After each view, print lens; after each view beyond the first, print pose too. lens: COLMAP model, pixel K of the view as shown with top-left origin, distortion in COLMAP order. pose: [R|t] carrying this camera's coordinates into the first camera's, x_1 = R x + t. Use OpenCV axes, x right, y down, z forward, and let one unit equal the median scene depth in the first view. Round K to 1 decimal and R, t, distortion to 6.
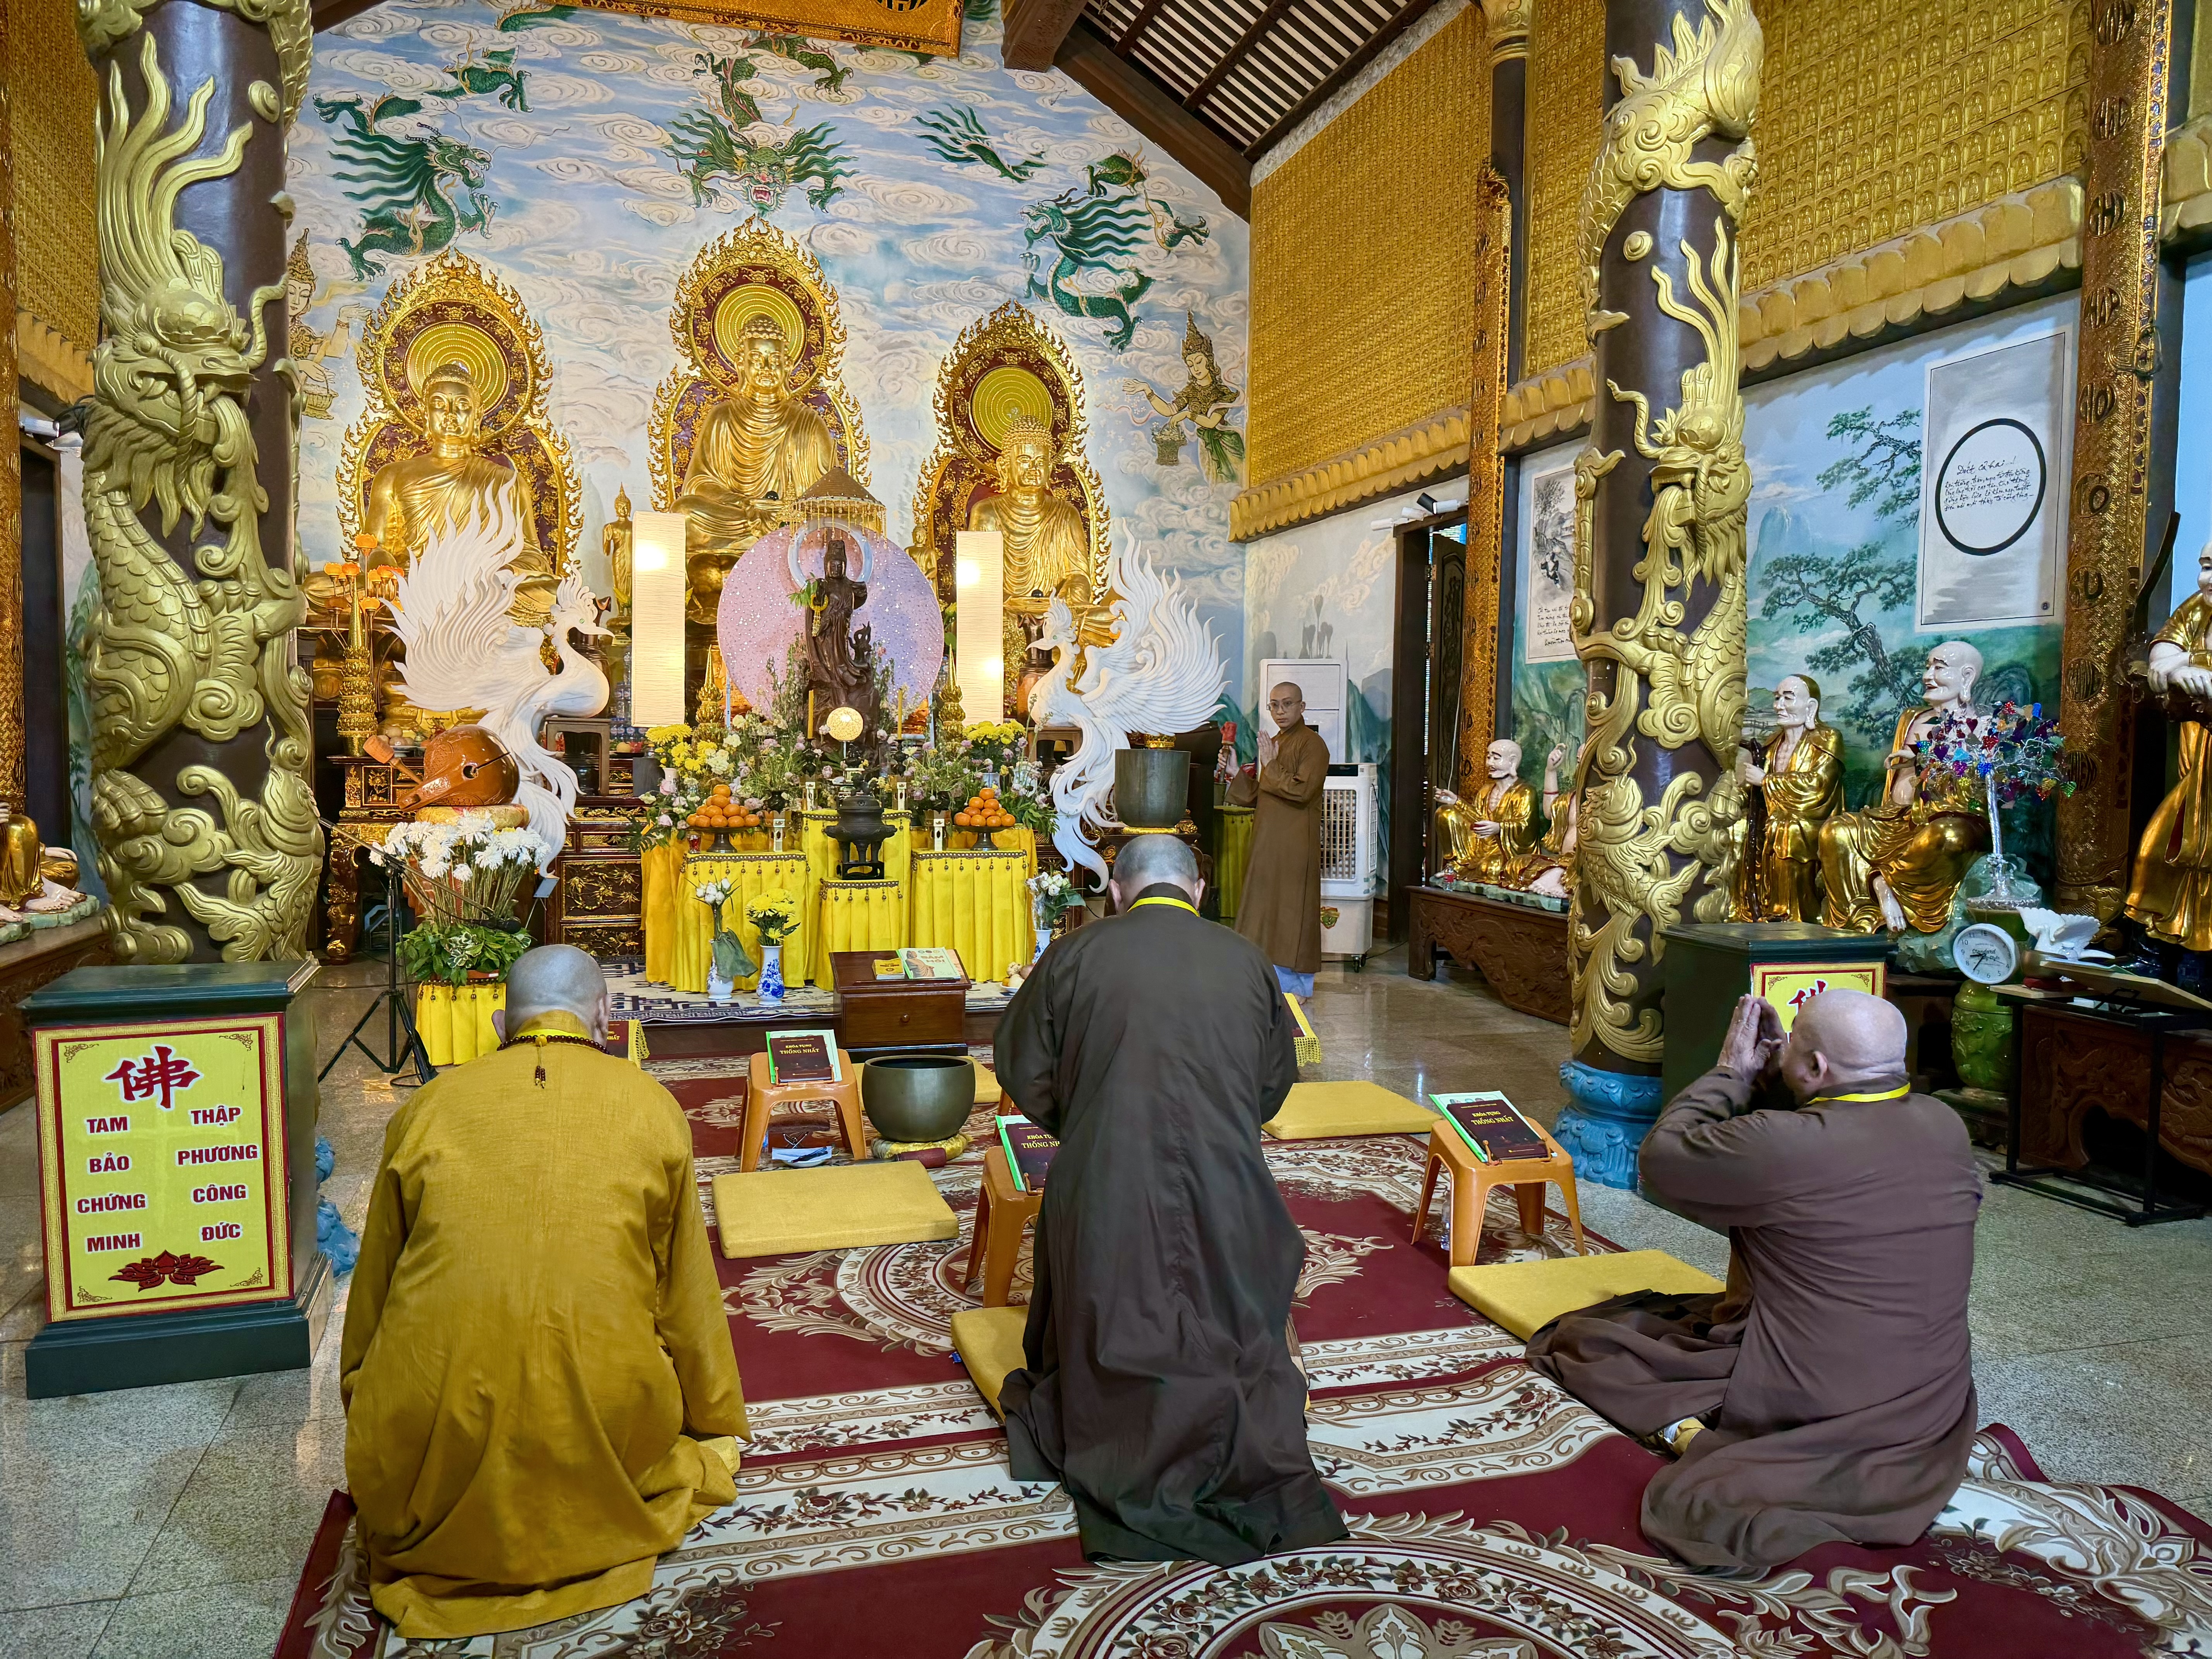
lens RADIAL K [[1512.9, 0, 1056.6], [0, 1512.9, 857.5], [0, 0, 1]] dist [0.056185, -0.077594]
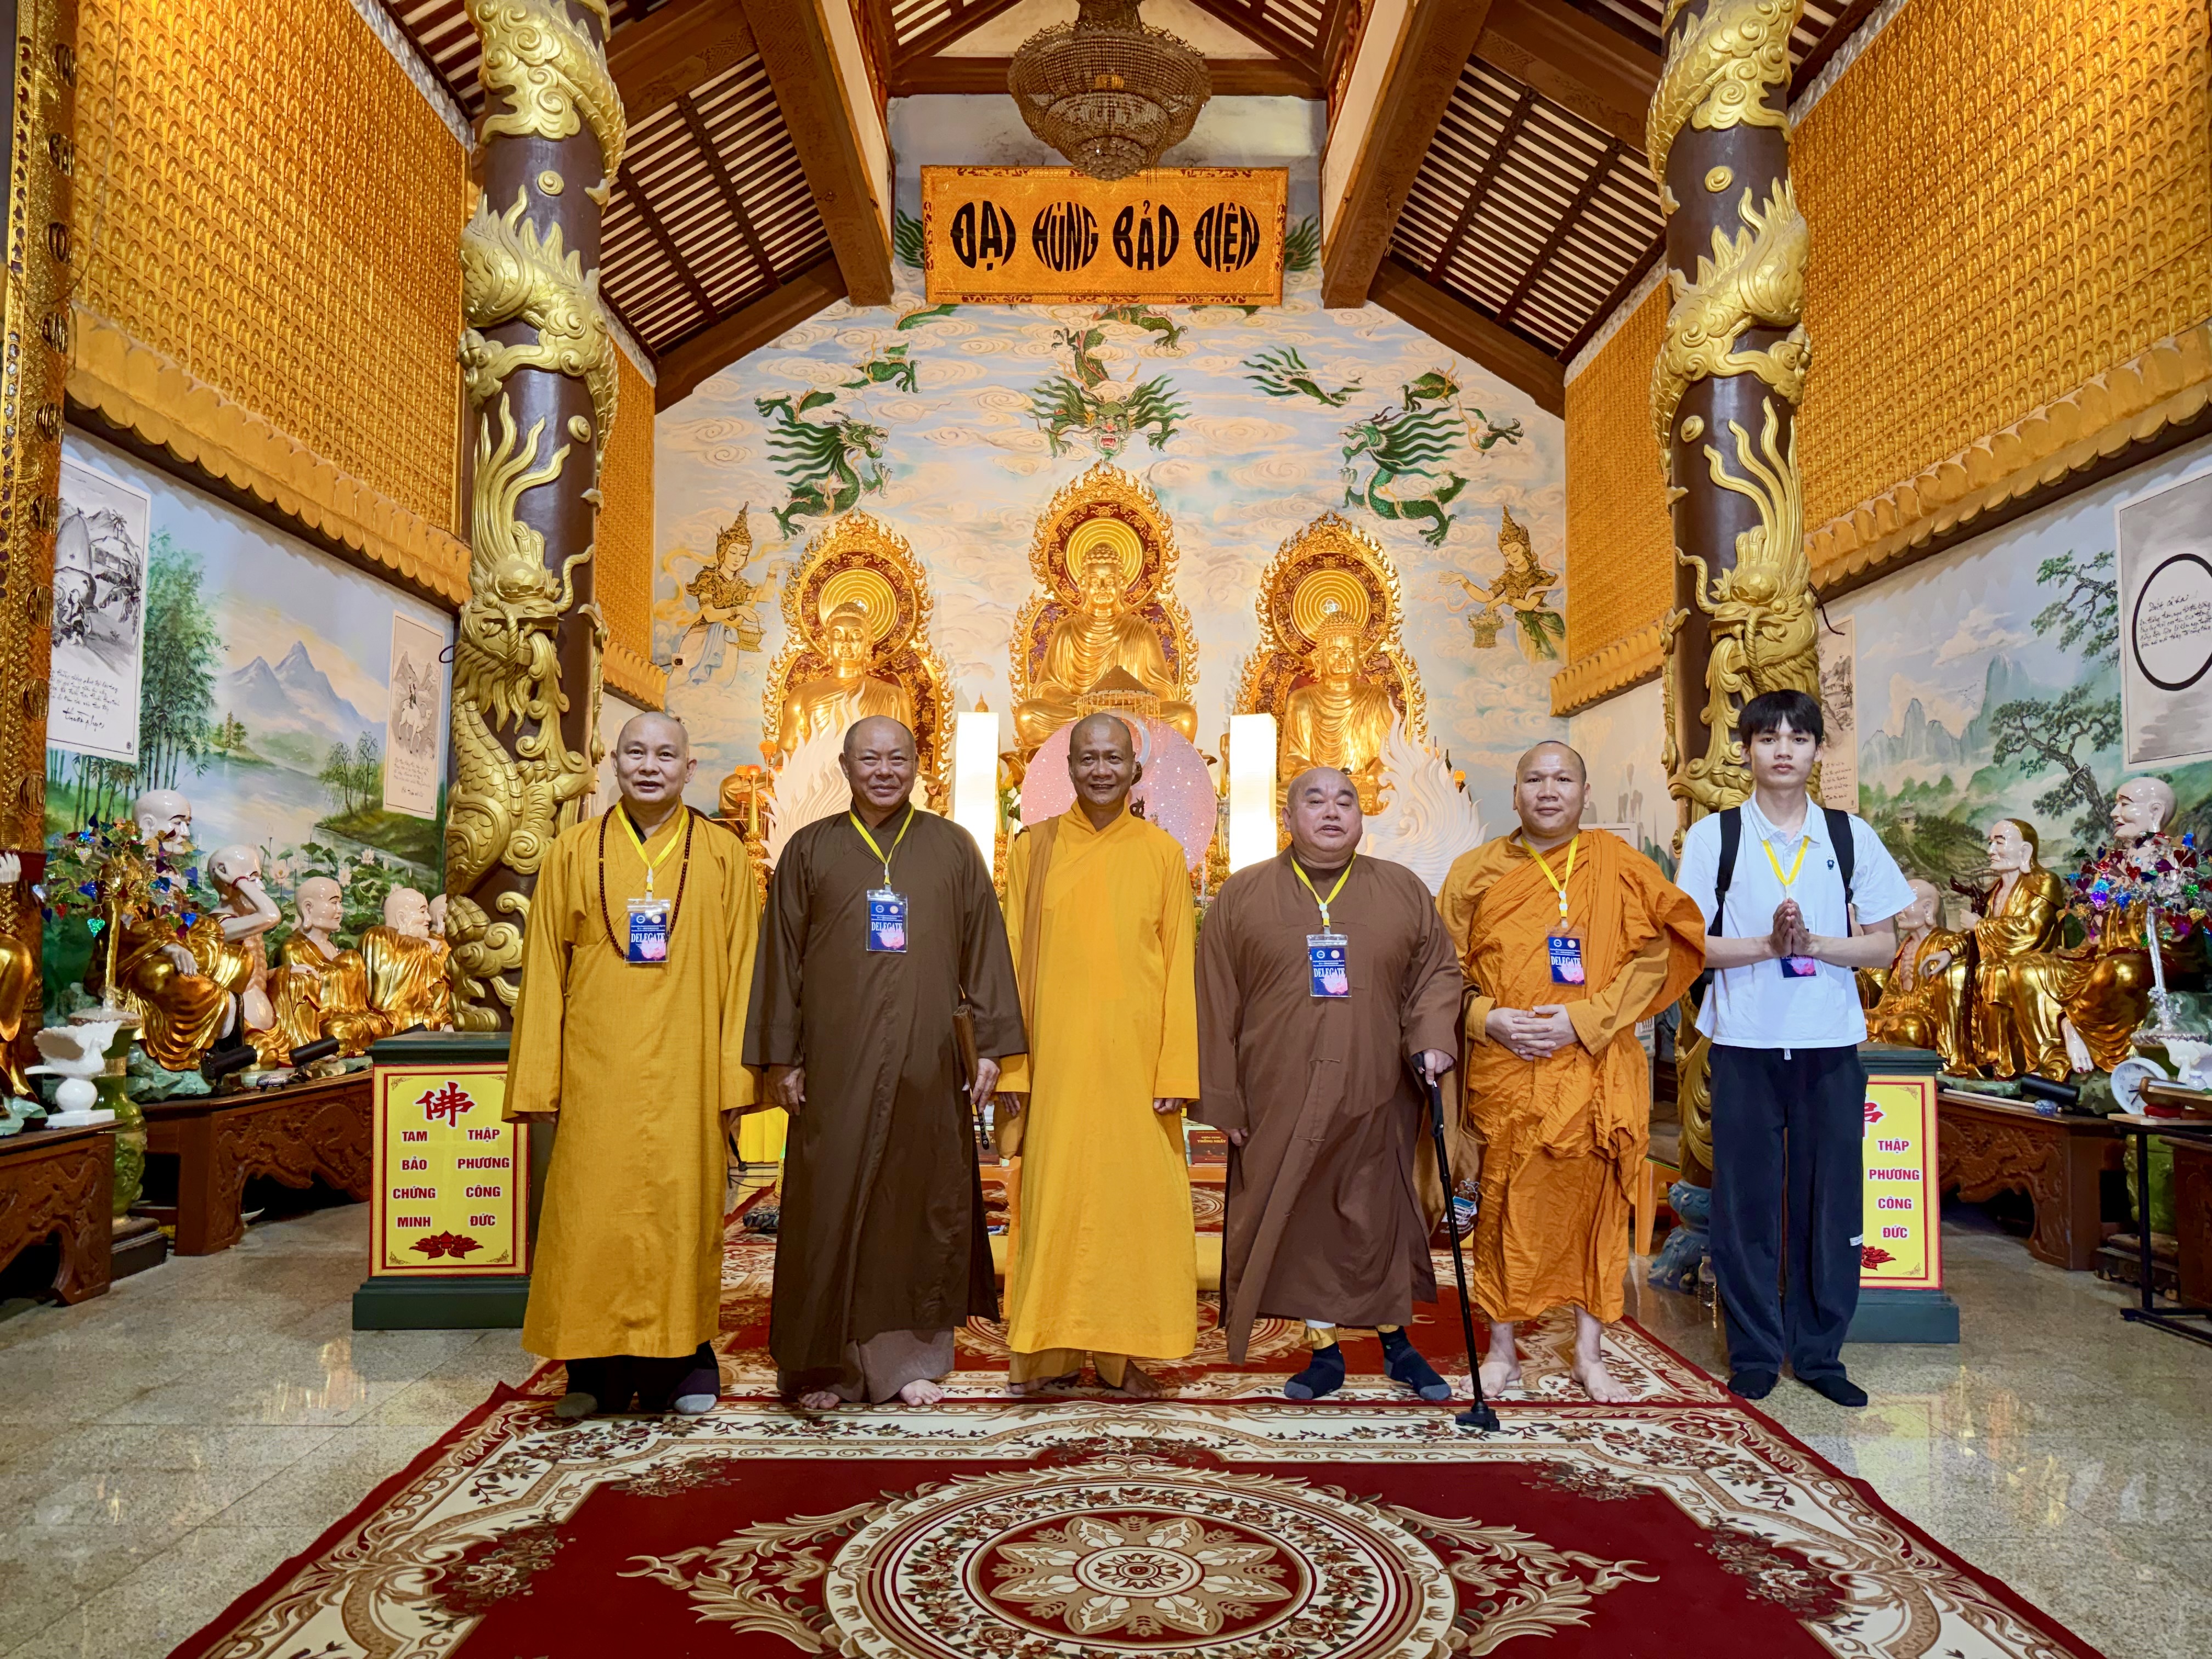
lens RADIAL K [[1524.2, 0, 1098.3], [0, 1524.2, 876.3], [0, 0, 1]] dist [0.085554, -0.115447]
pose [[0.960716, -0.013575, -0.277202, 0.199438], [-0.019763, 0.992921, -0.117121, 0.046404], [0.276830, 0.117998, 0.953646, -0.112557]]
